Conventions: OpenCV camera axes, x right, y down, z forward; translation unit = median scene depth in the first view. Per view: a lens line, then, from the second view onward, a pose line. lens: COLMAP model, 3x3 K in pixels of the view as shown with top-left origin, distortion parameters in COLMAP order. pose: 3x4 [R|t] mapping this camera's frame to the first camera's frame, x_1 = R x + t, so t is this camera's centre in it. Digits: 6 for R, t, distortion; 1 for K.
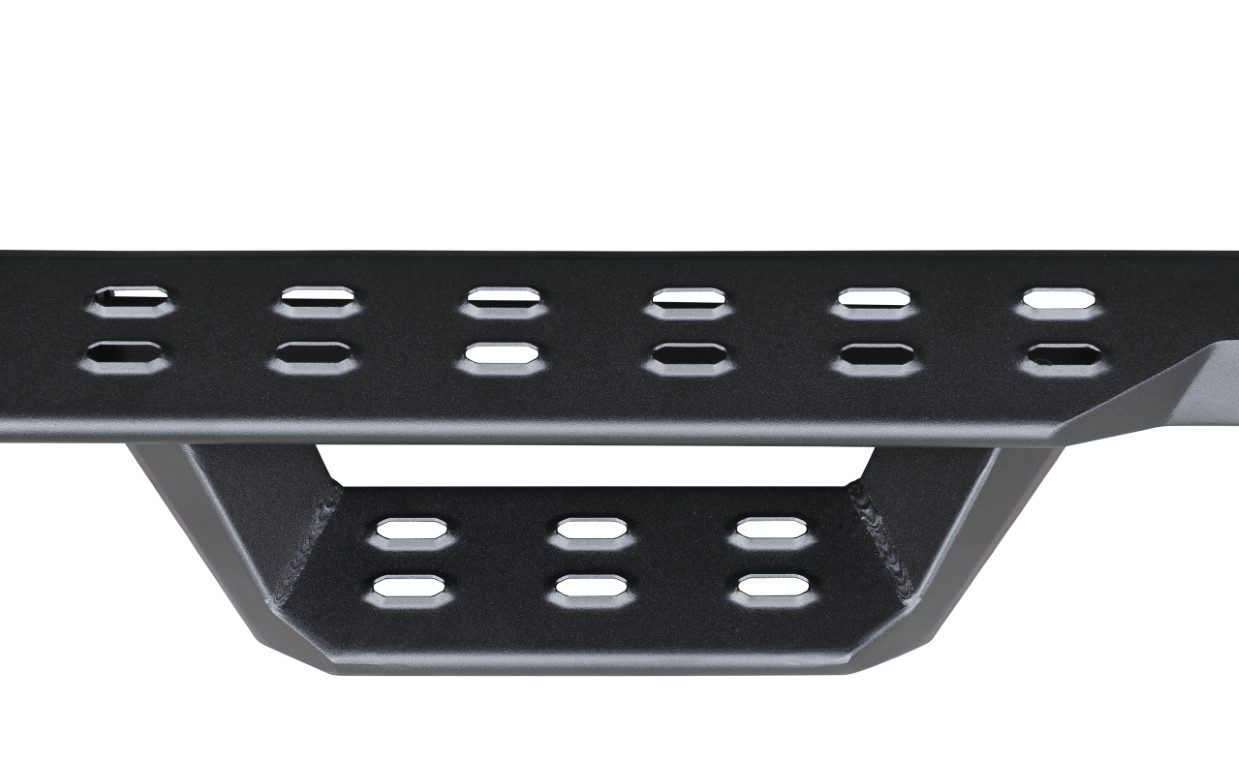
lens RADIAL K [[2836.7, 0, 619.5], [0, 2836.7, 383.8], [0, 0, 1]] dist [-0.004452, 0.000000]
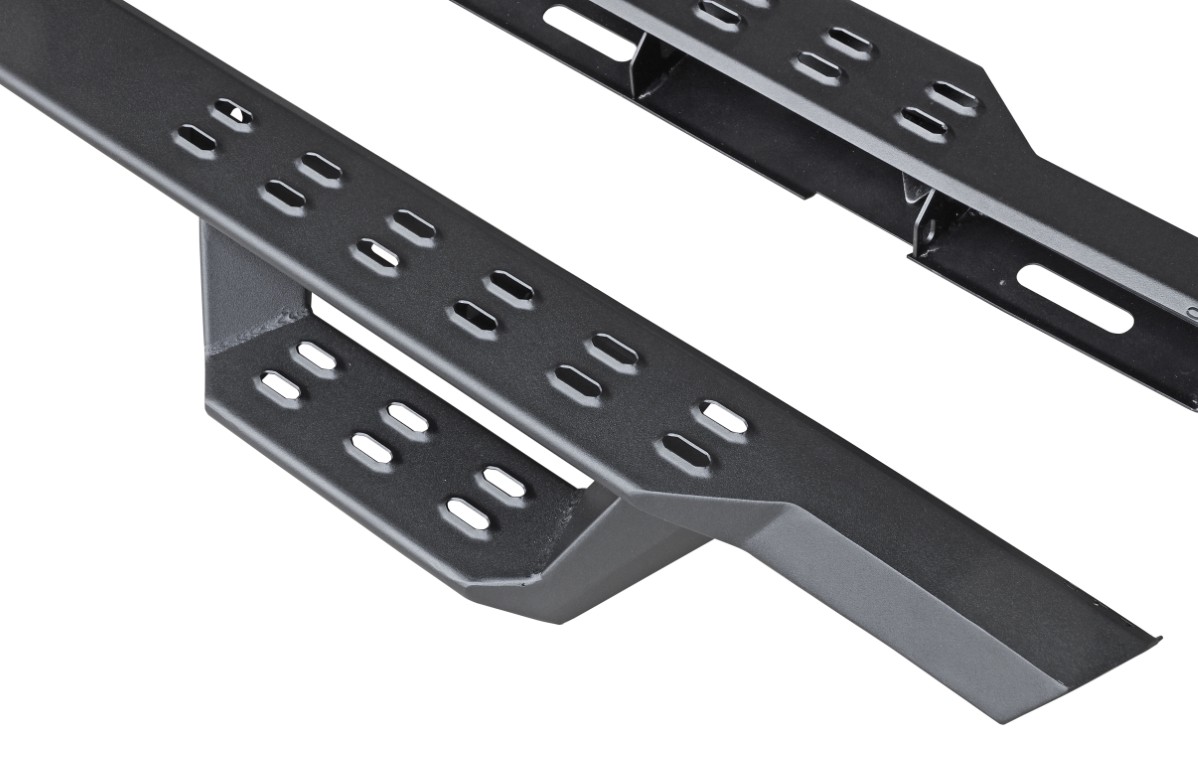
lens RADIAL K [[2341.4, 0, 598.9], [0, 2341.4, 384.4], [0, 0, 1]] dist [0.039452, 0.000000]
pose [[0.753924, 0.470960, -0.458033, 0.554356], [-0.500200, 0.863501, 0.064540, -0.078075], [0.425908, 0.180451, 0.886589, 0.063515]]
